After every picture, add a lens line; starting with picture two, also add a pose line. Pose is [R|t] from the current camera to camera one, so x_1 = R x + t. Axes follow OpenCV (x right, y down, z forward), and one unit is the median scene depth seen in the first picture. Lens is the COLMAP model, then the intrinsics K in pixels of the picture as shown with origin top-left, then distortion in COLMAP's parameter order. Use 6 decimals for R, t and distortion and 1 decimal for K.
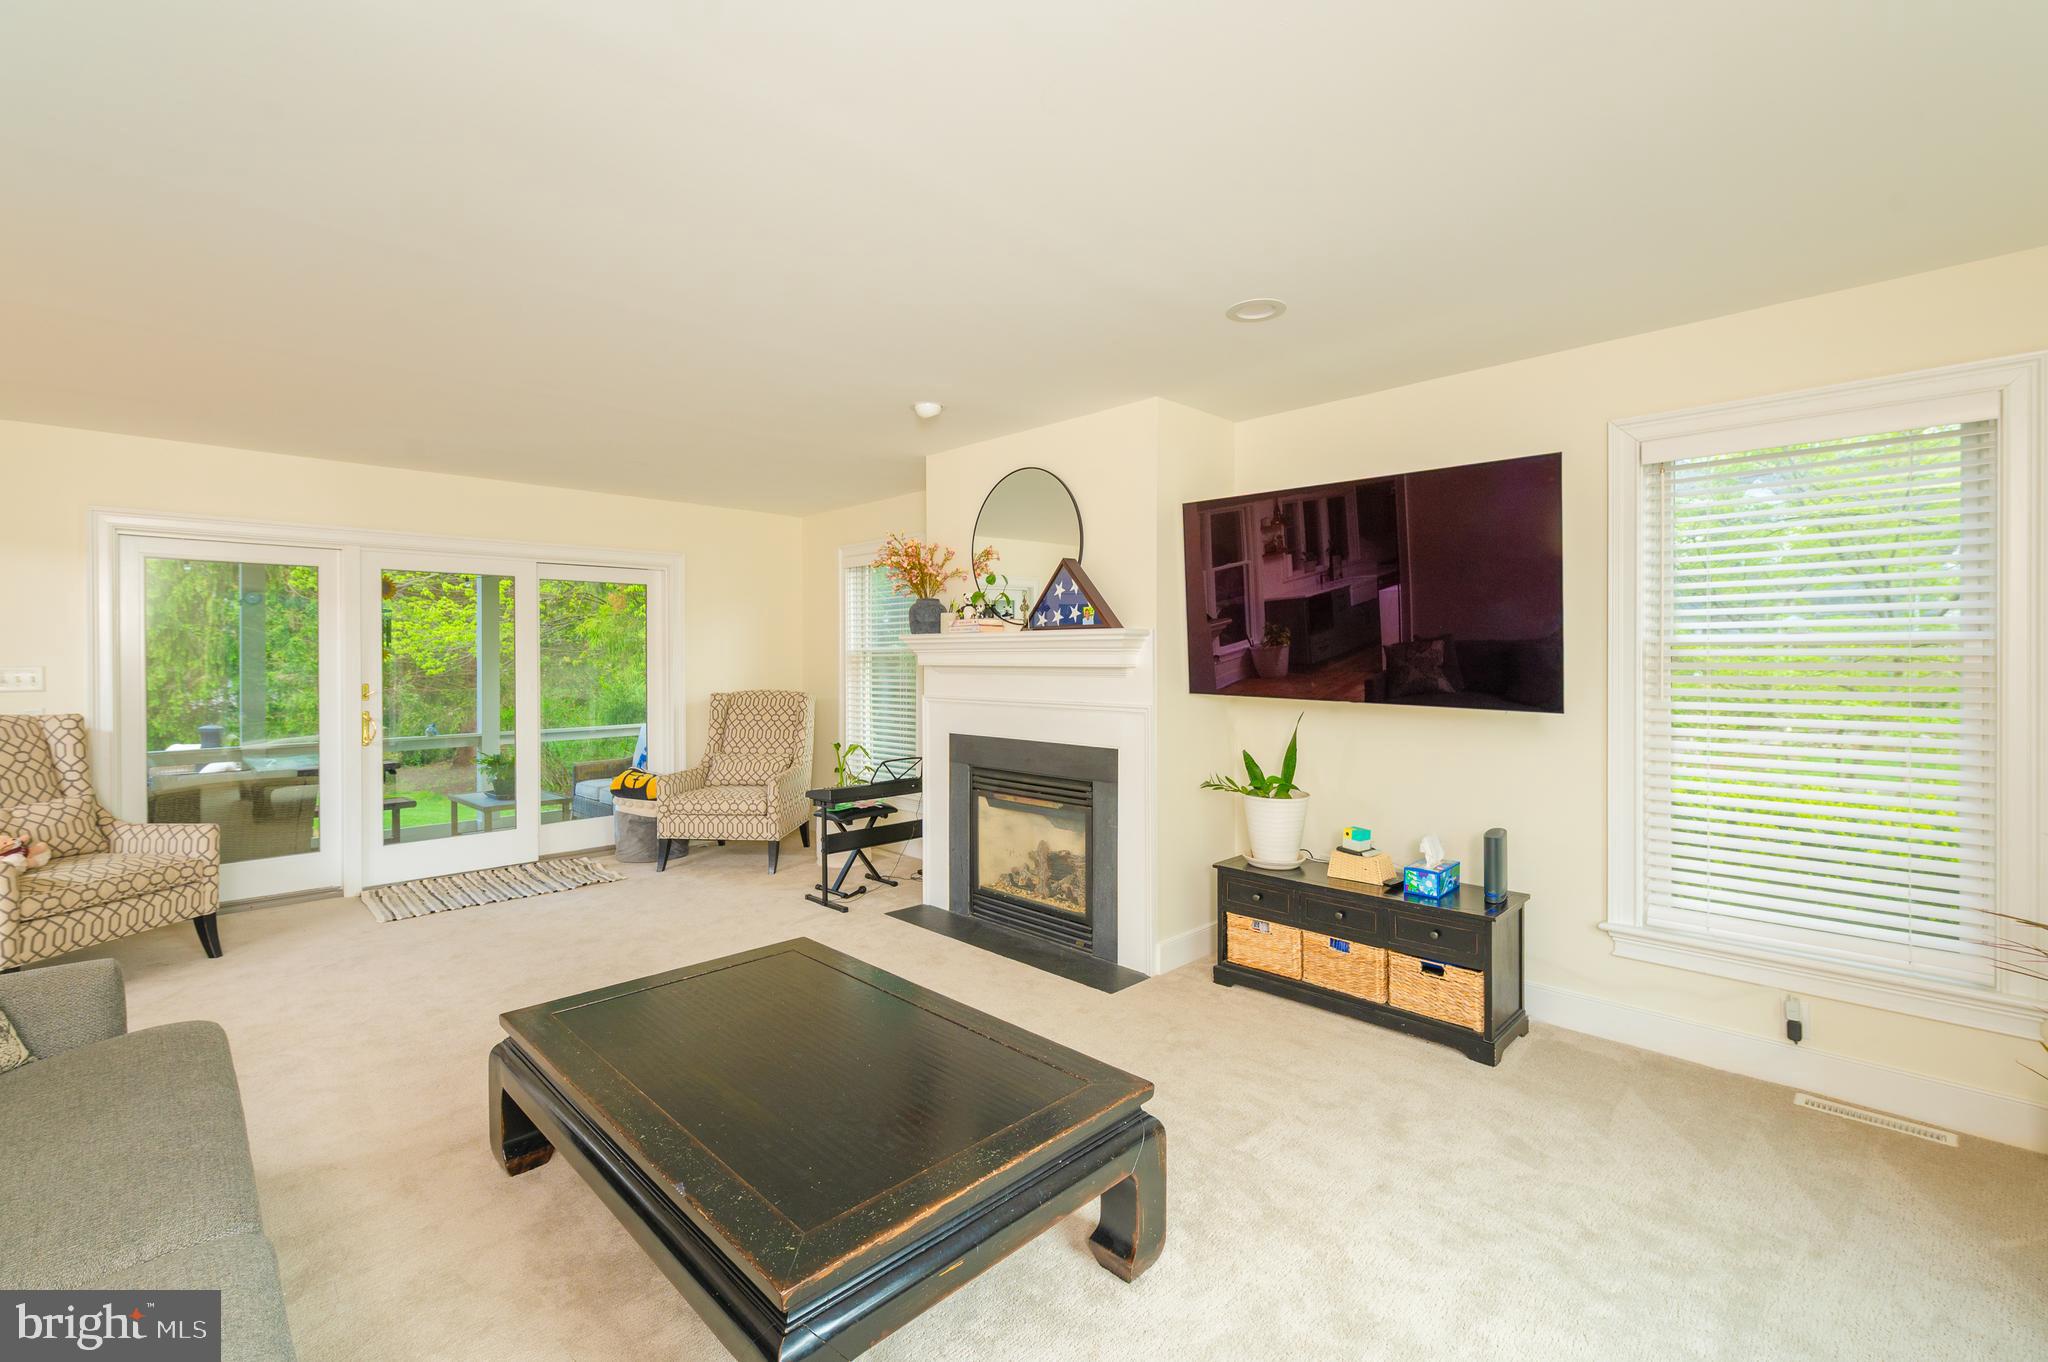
lens RADIAL K [[889.9, 0, 1015.6], [0, 889.9, 650.2], [0, 0, 1]] dist [0.000604, 0.000037]
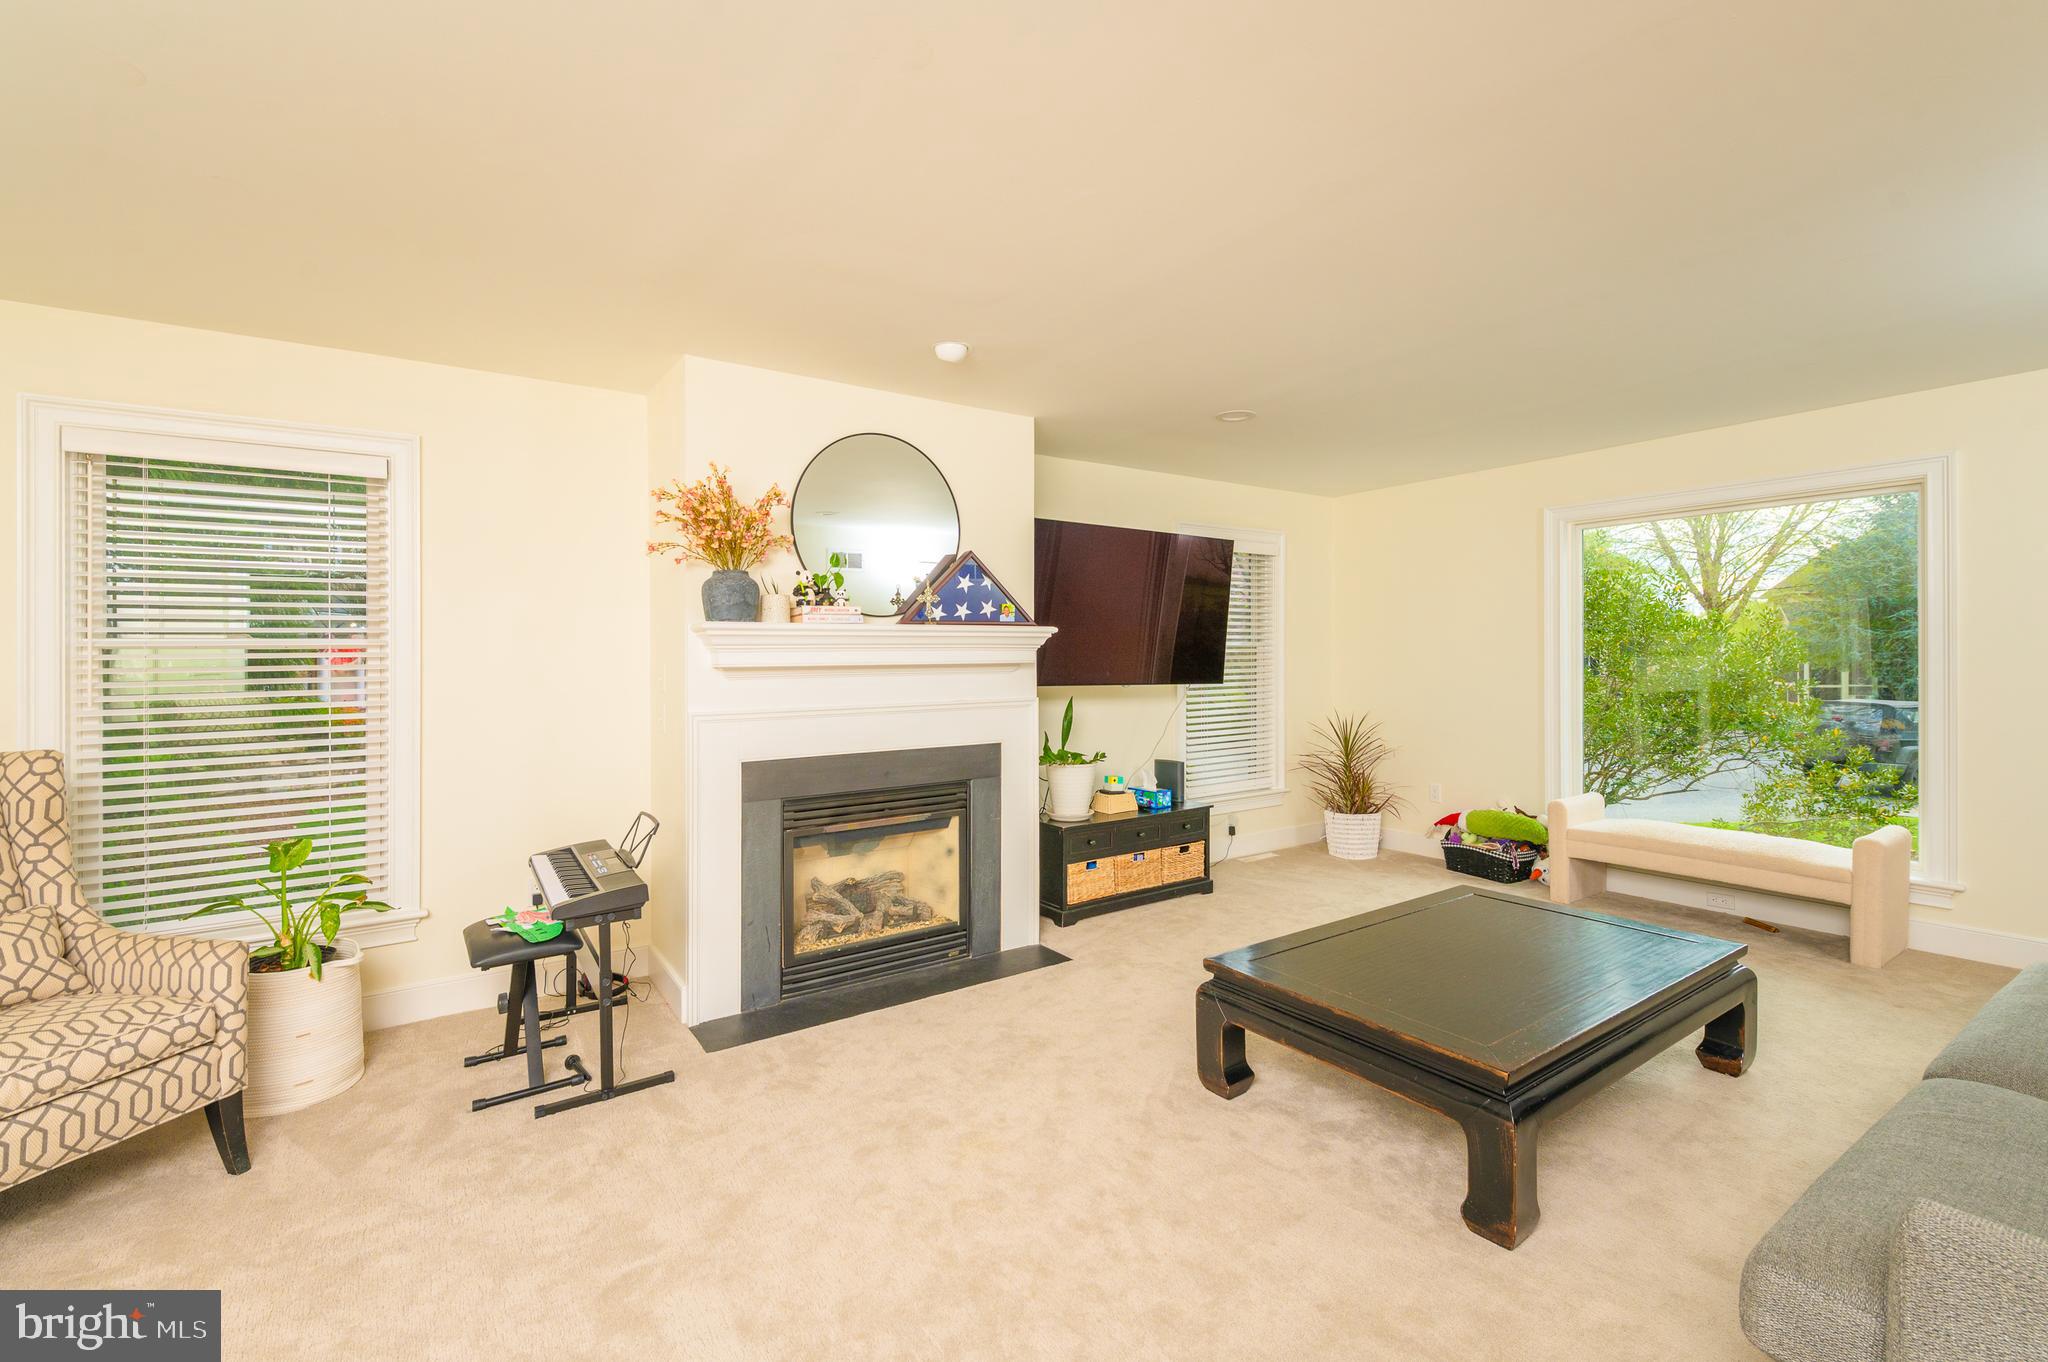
lens RADIAL K [[889.9, 0, 1015.6], [0, 889.9, 650.2], [0, 0, 1]] dist [0.000604, 0.000037]
pose [[0.179853, -0.001350, 0.983693, -0.891072], [0.002147, 0.999997, 0.000980, 0.003004], [-0.983691, 0.001936, 0.179855, 0.792793]]
